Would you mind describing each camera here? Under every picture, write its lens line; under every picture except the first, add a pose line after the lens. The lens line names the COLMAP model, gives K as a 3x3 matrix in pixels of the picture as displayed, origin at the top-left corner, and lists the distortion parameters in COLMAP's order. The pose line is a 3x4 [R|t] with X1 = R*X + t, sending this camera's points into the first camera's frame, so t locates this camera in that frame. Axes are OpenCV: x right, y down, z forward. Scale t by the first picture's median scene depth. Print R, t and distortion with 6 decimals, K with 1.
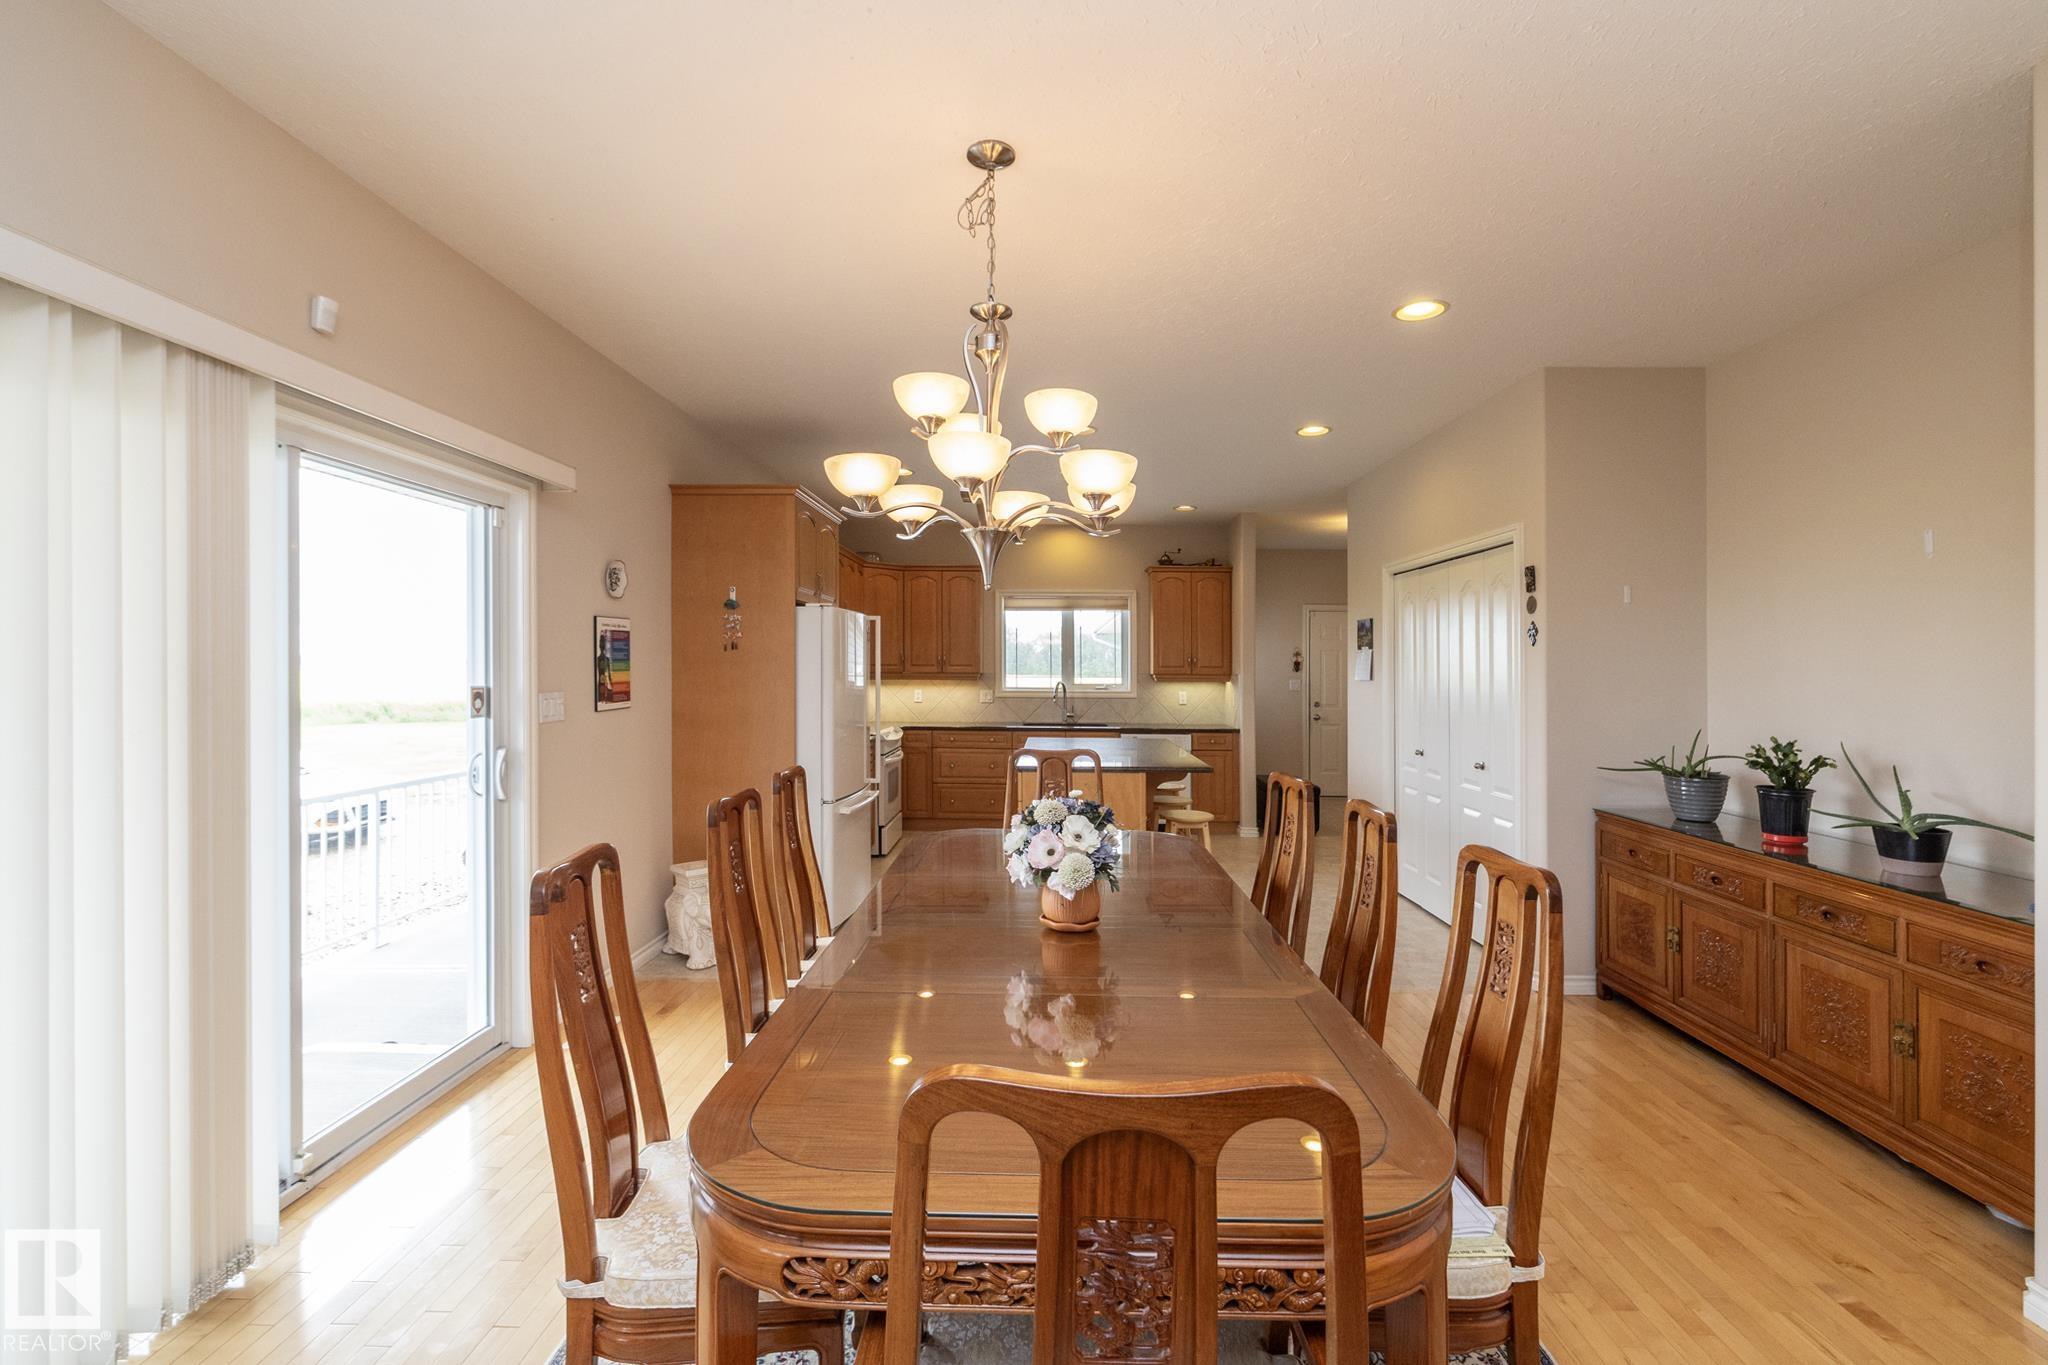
lens RADIAL K [[867.0, 0, 1031.4], [0, 867.0, 667.1], [0, 0, 1]] dist [-0.002886, -0.000355]
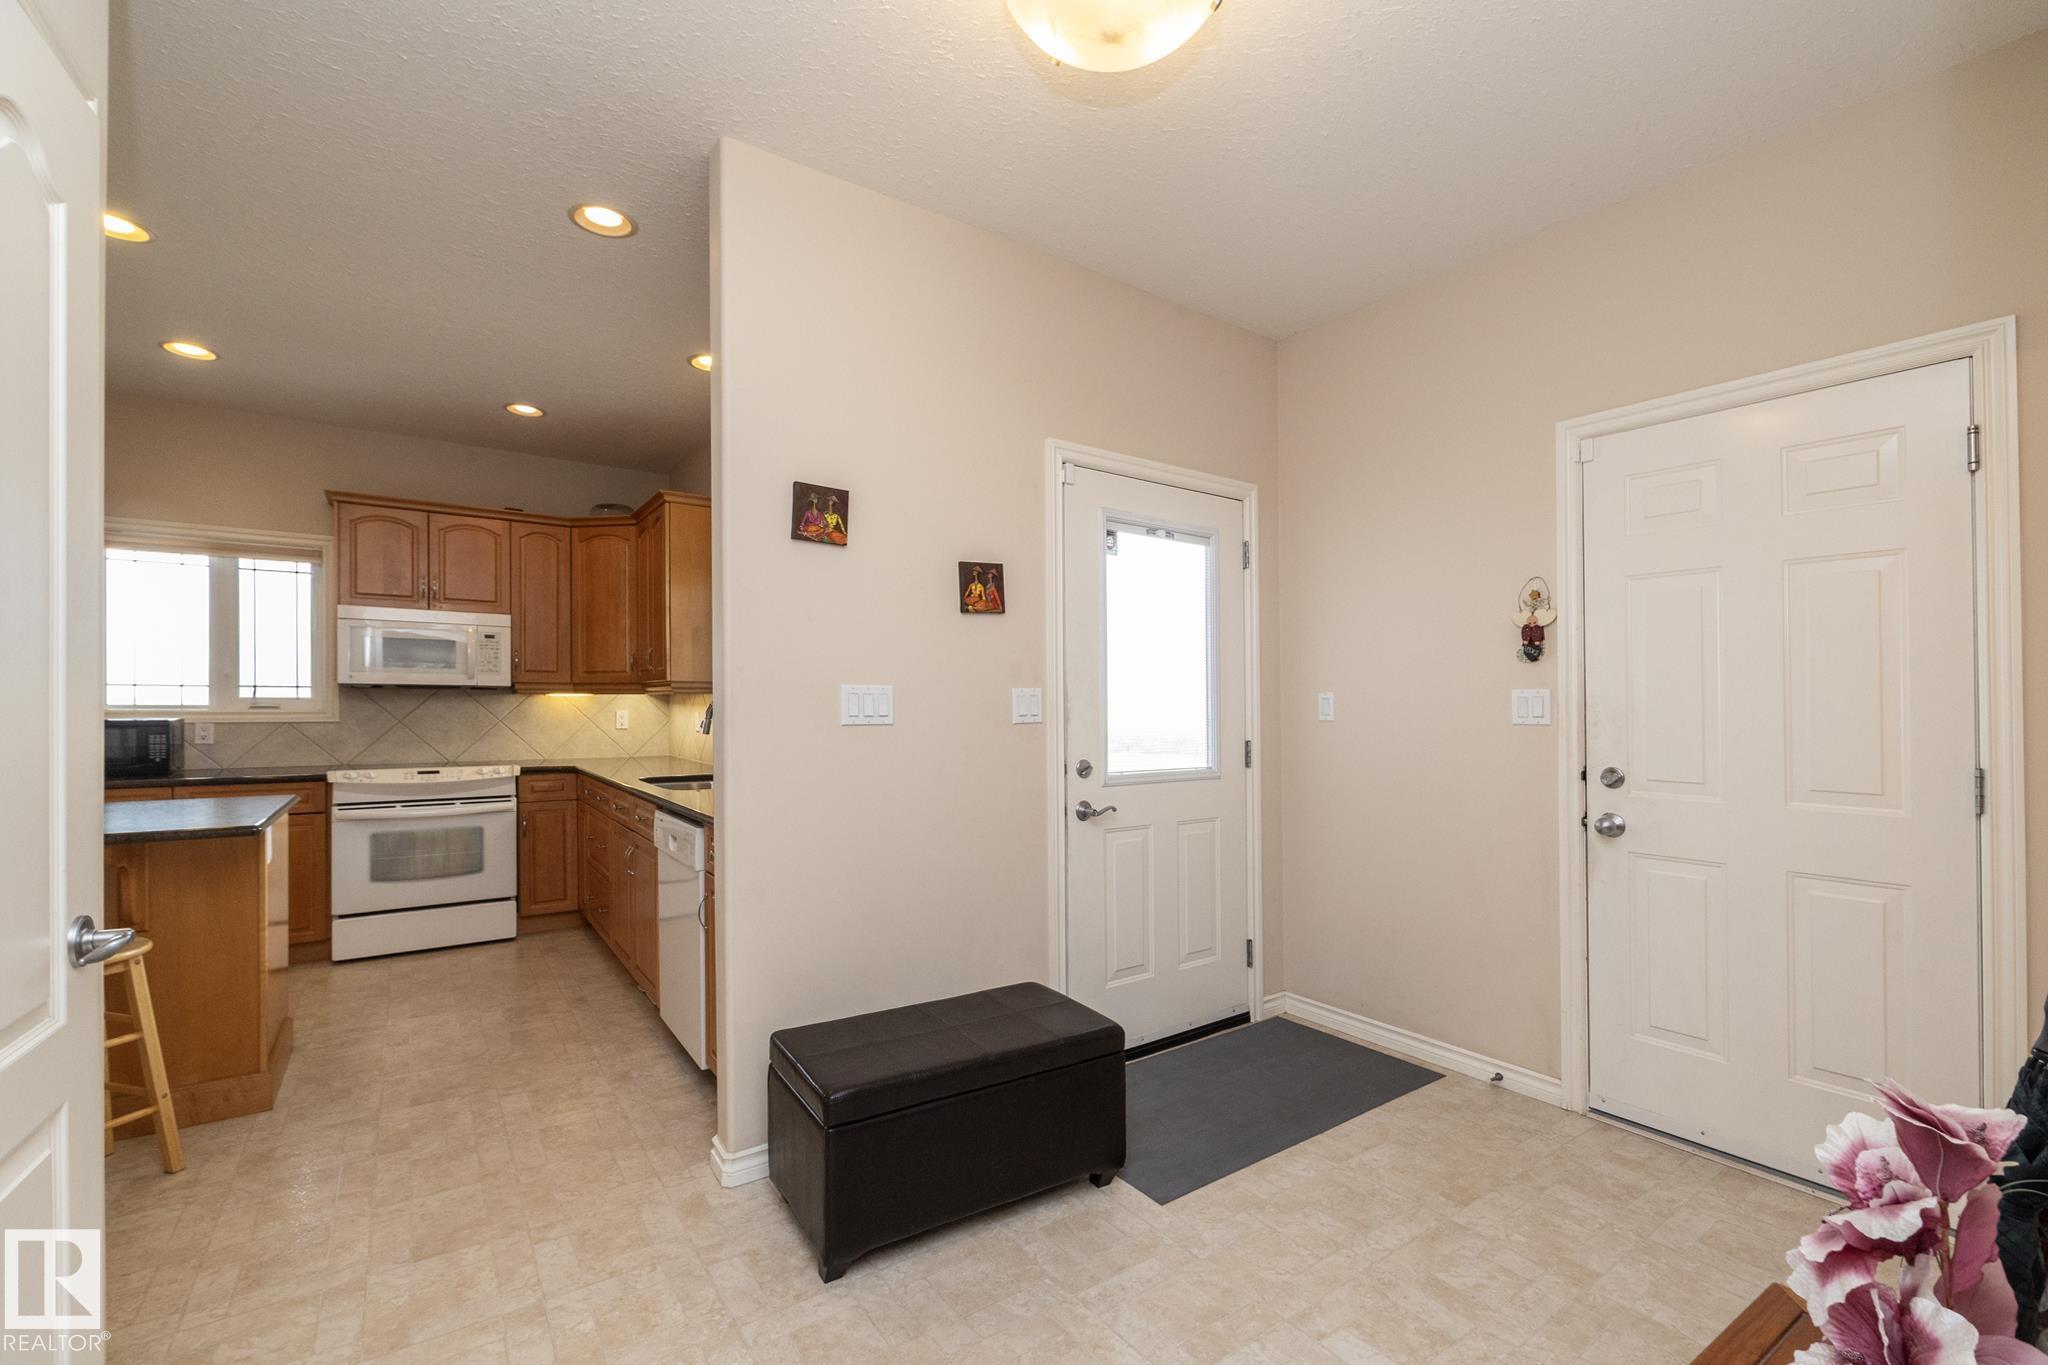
lens RADIAL K [[867.0, 0, 1031.4], [0, 867.0, 712.8], [0, 0, 1]] dist [-0.002886, -0.000355]
pose [[0.600201, 0.009464, -0.799793, 0.918859], [0.000410, 0.999926, 0.012139, 0.035126], [0.799849, -0.007614, 0.600153, 1.440107]]
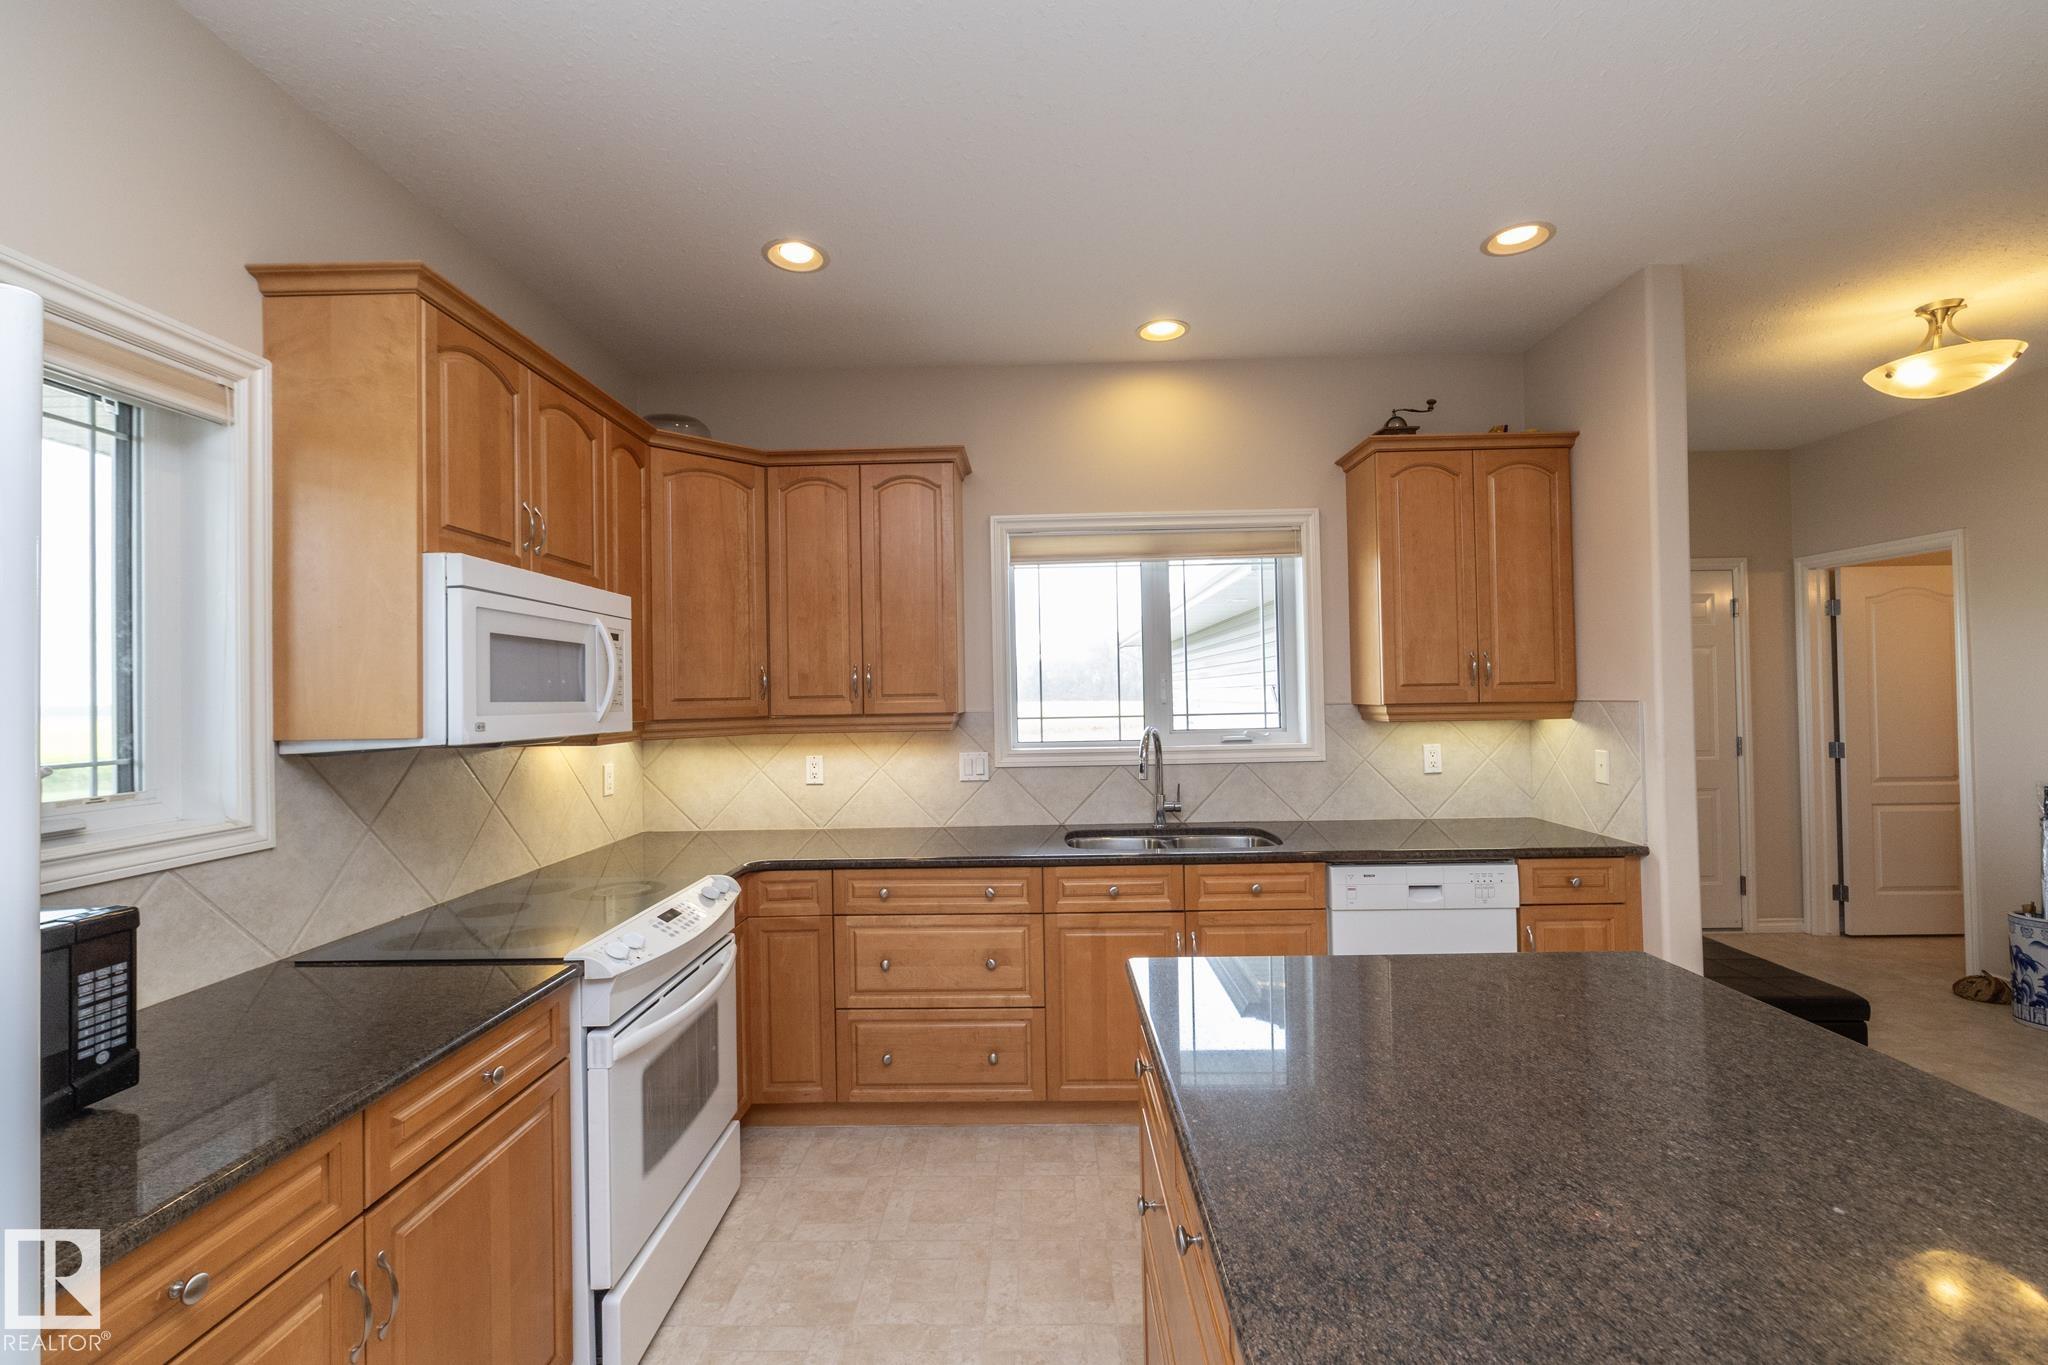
lens RADIAL K [[867.0, 0, 1025.2], [0, 867.0, 684.5], [0, 0, 1]] dist [-0.002886, -0.000355]
pose [[0.999644, -0.024415, 0.010739, -0.052949], [0.024504, 0.999666, -0.008227, -0.003740], [-0.010535, 0.008487, 0.999908, 1.008486]]
